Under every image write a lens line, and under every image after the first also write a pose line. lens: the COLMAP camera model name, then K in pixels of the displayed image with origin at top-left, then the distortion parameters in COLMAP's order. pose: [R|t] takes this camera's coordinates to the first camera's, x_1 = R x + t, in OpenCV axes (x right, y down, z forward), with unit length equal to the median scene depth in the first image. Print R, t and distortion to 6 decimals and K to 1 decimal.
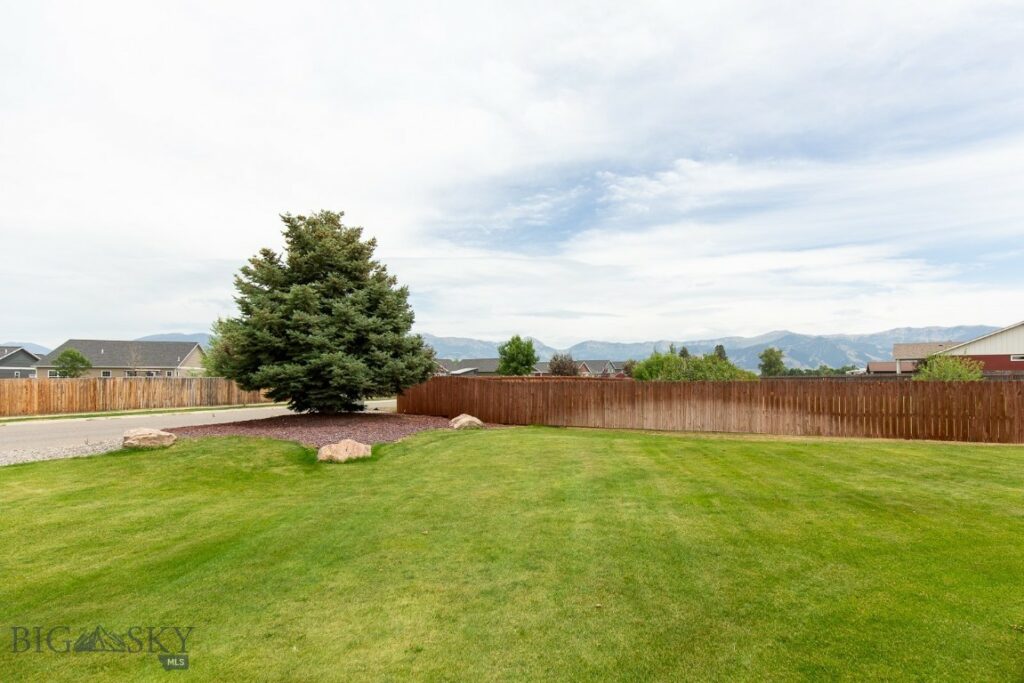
lens RADIAL K [[466.4, 0, 555.5], [0, 466.4, 379.7], [0, 0, 1]] dist [0.009166, 0.000292]
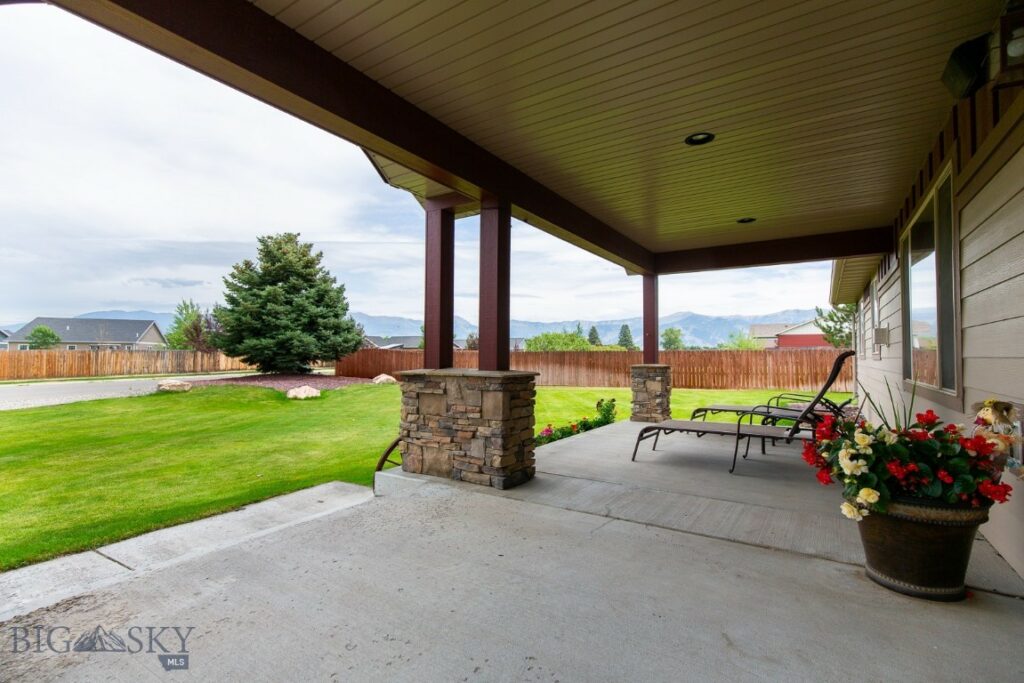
lens RADIAL K [[466.4, 0, 515.6], [0, 466.4, 343.1], [0, 0, 1]] dist [0.009166, 0.000292]
pose [[0.998709, 0.002875, 0.050723, 0.145247], [-0.001328, 0.999534, -0.030511, 0.023072], [-0.050787, 0.030404, 0.998247, -0.483667]]
